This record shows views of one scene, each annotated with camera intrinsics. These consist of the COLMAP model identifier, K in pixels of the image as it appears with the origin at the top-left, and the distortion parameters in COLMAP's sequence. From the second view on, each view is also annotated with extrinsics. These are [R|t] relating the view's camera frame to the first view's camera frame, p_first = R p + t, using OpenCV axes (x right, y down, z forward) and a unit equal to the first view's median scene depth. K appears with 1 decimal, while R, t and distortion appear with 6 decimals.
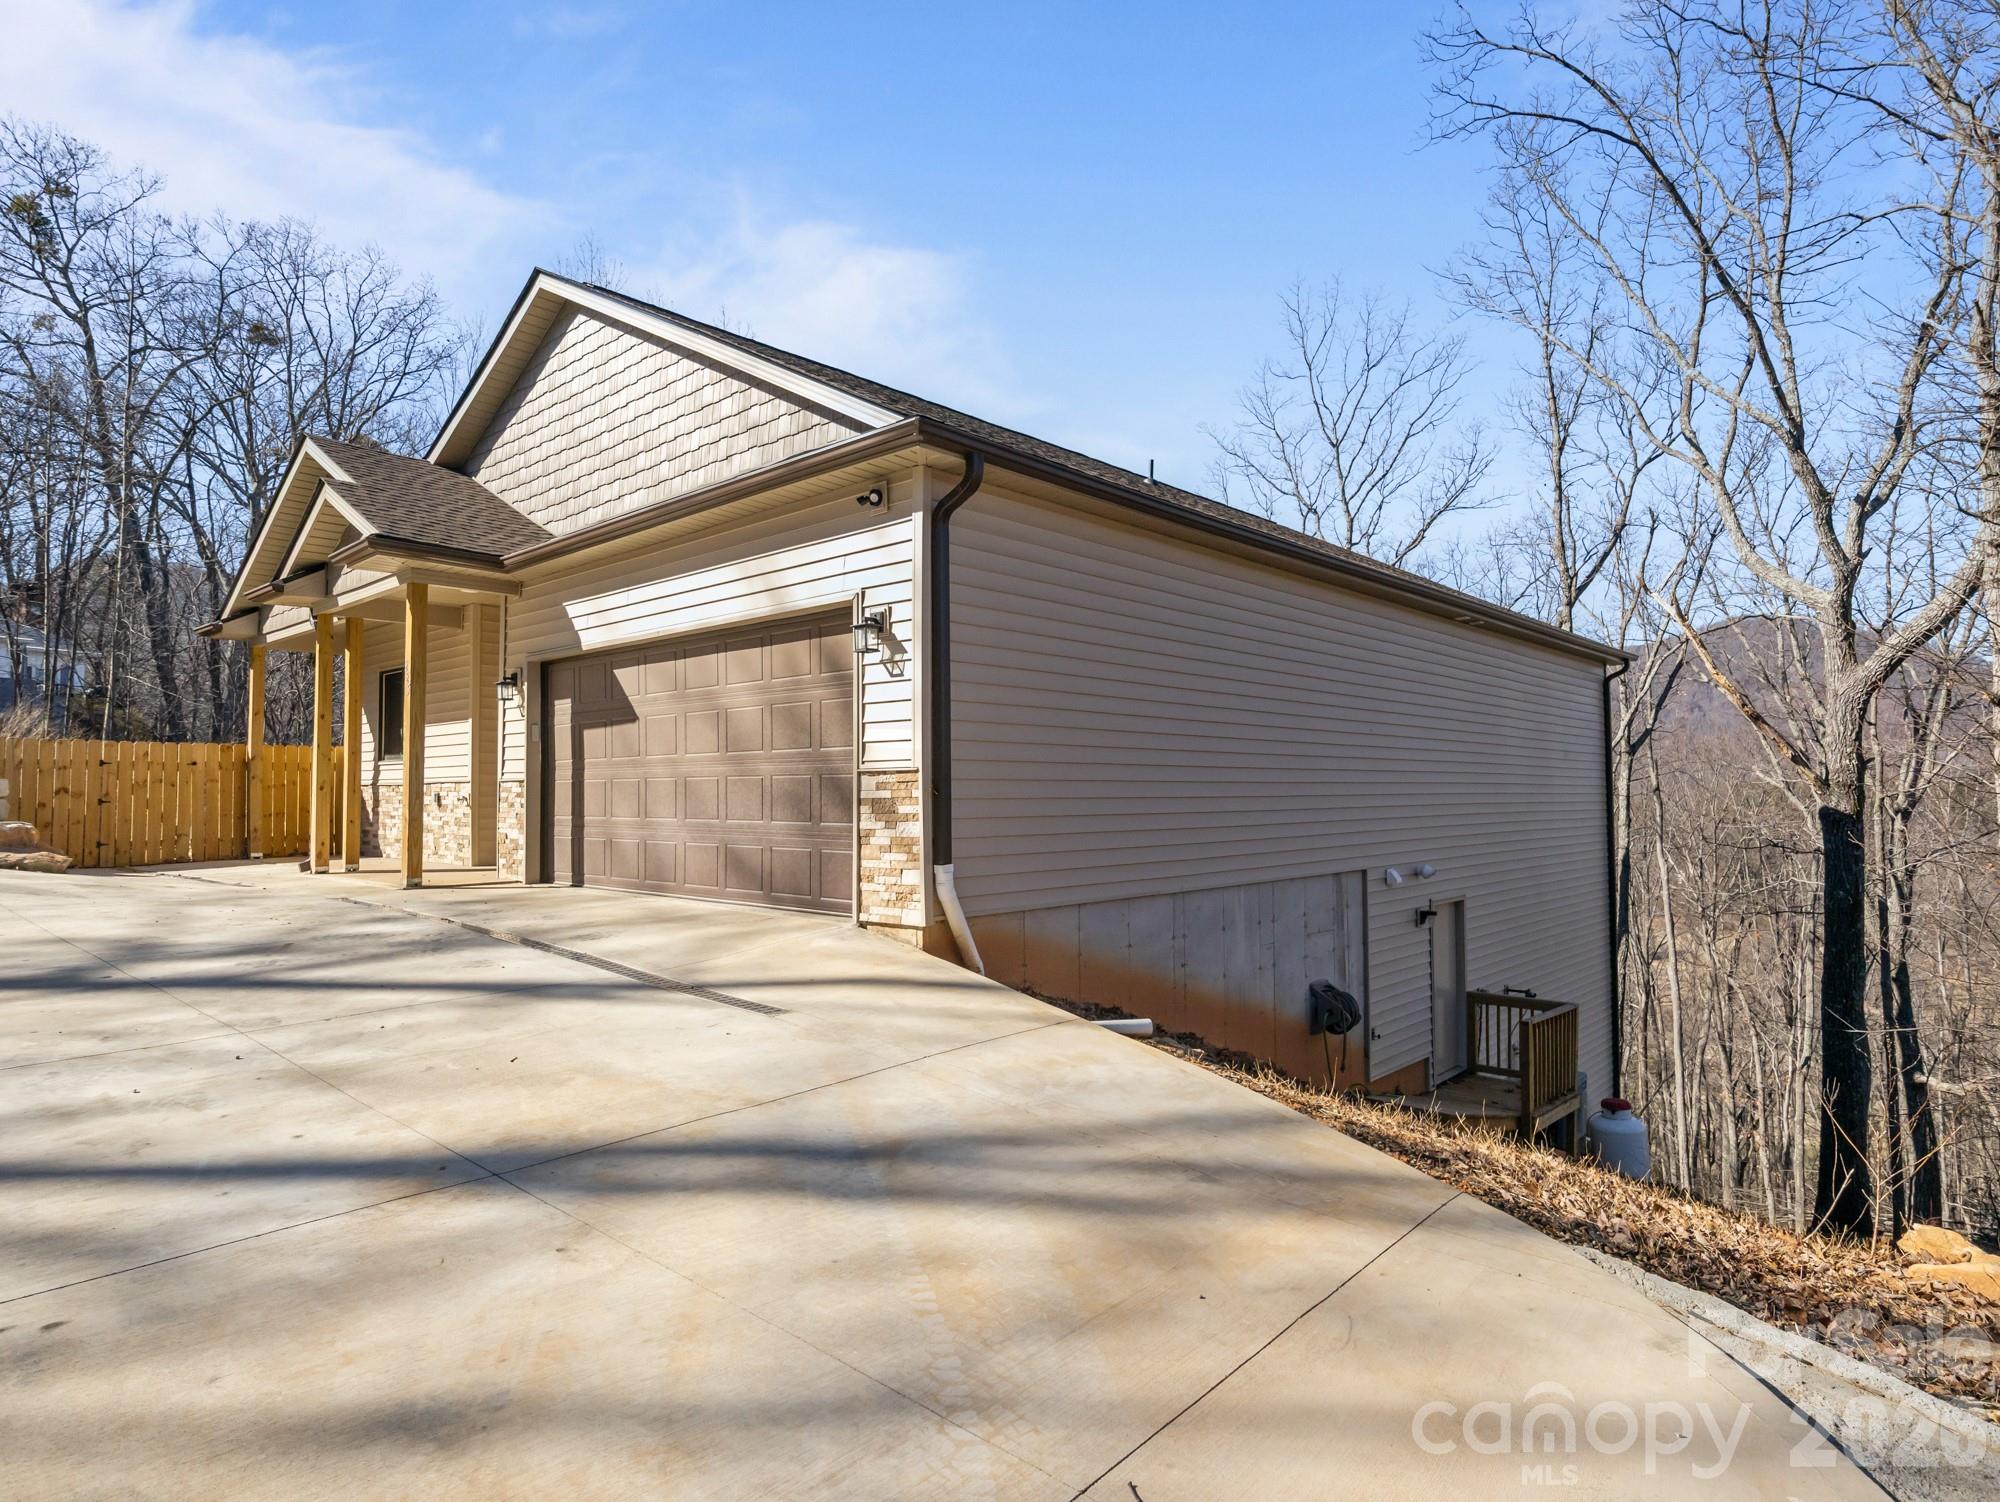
lens RADIAL K [[1132.6, 0, 1002.5], [0, 1132.6, 749.3], [0, 0, 1]] dist [-0.013040, 0.003626]
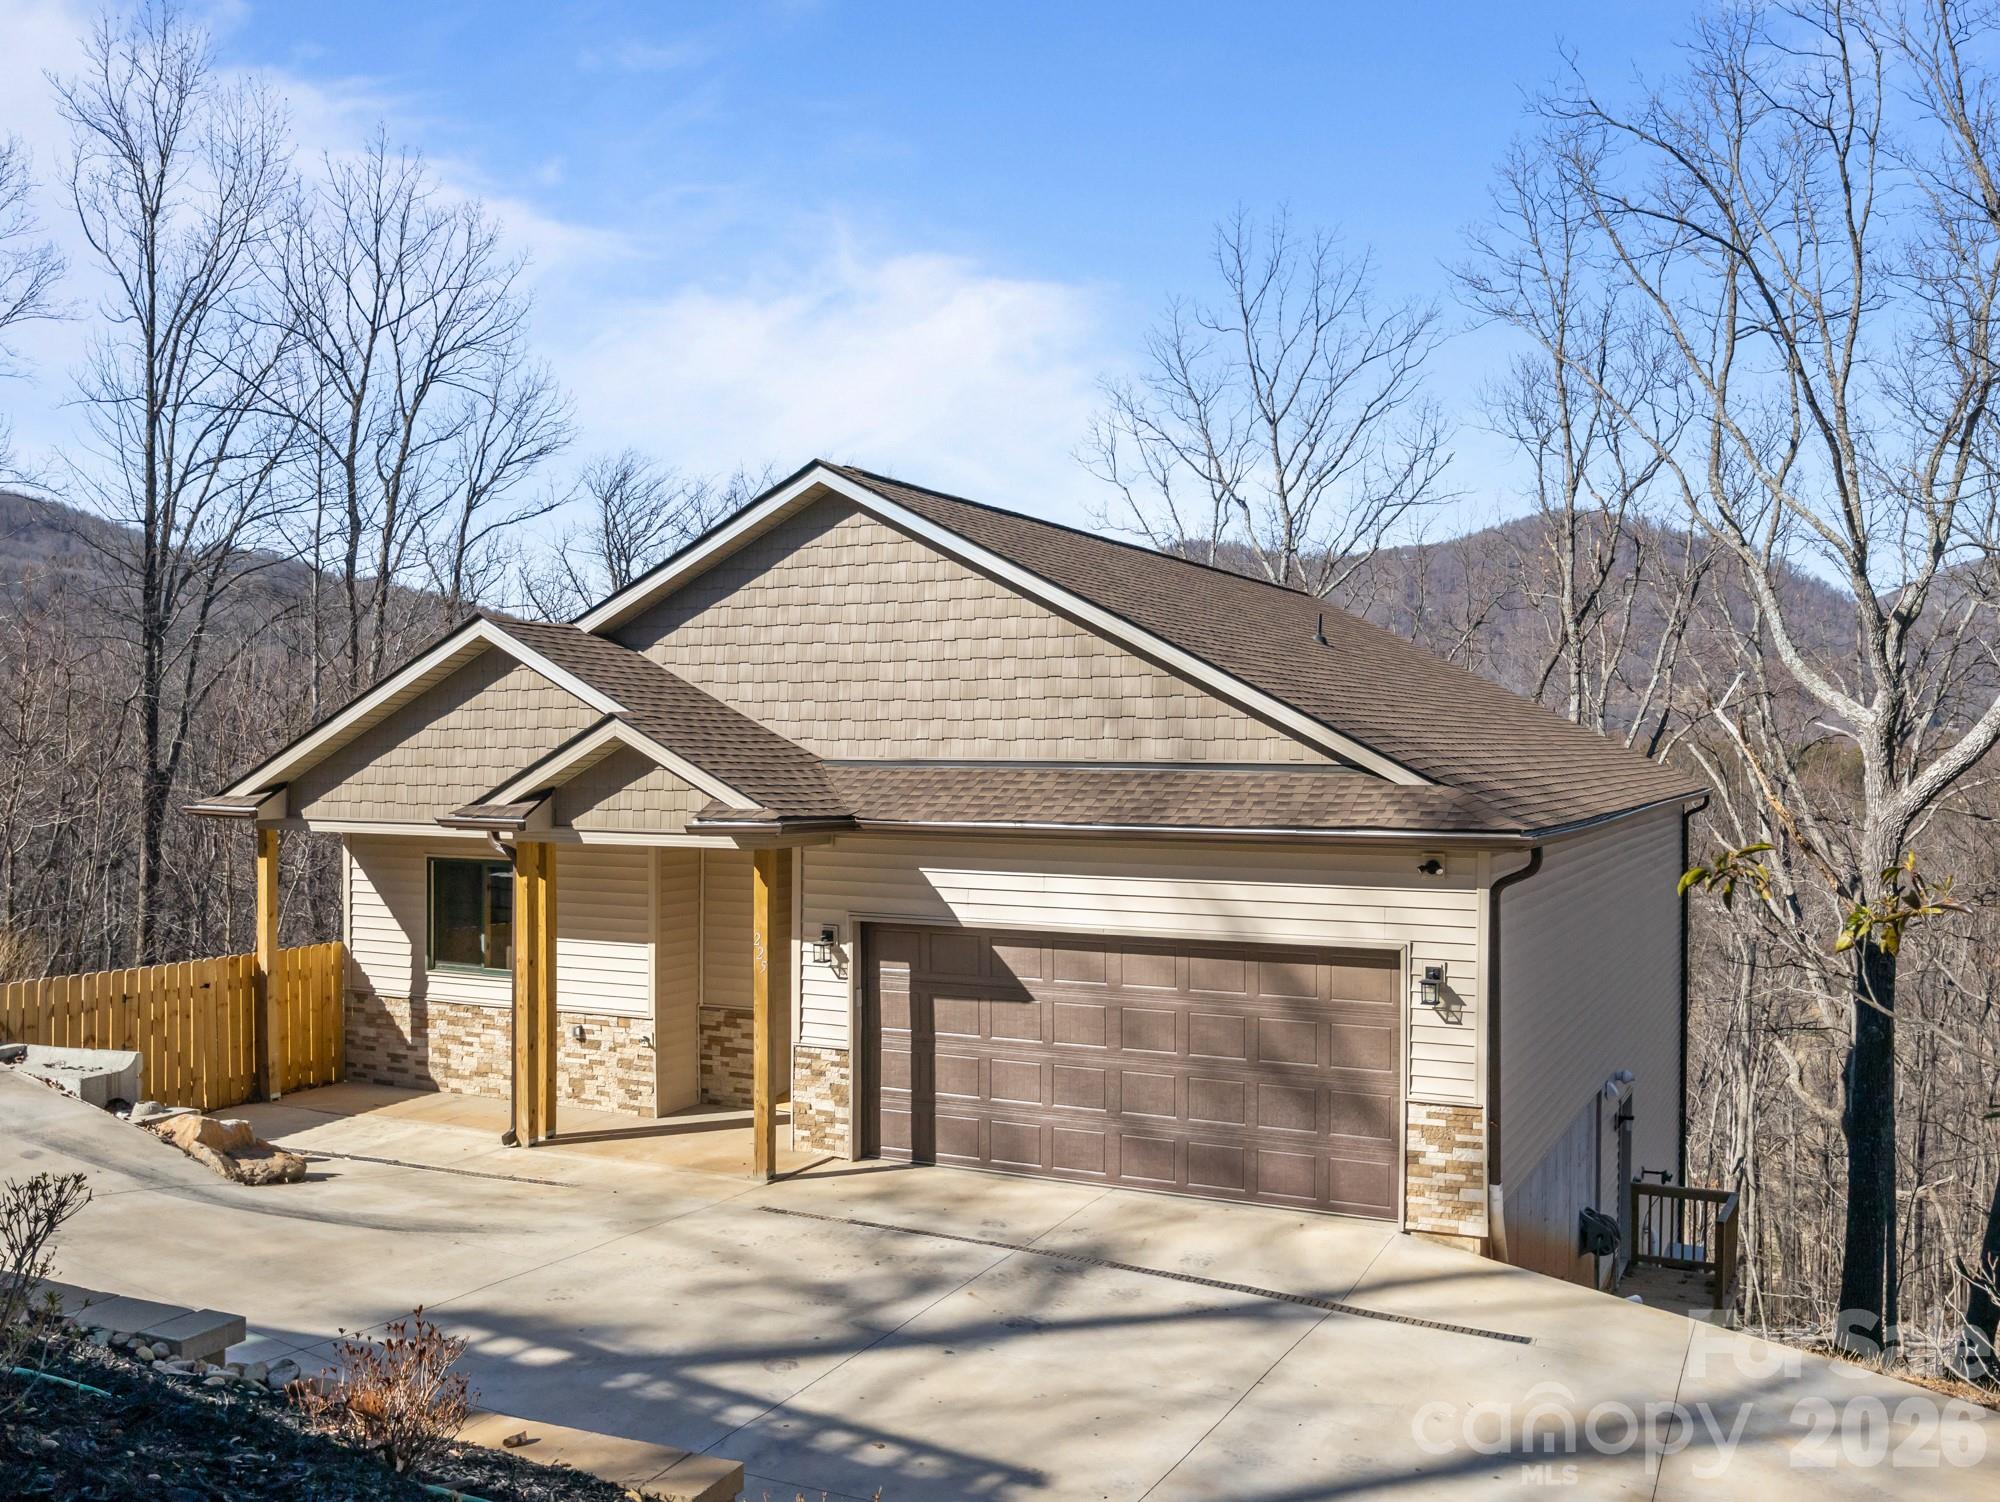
lens RADIAL K [[1787.2, 0, 997.9], [0, 1787.2, 755.2], [0, 0, 1]] dist [-0.030406, -0.035094]
pose [[0.959763, 0.005934, 0.280747, -0.742109], [-0.018804, 0.998891, 0.043171, -0.287636], [-0.280180, -0.046713, 0.958810, -0.433262]]
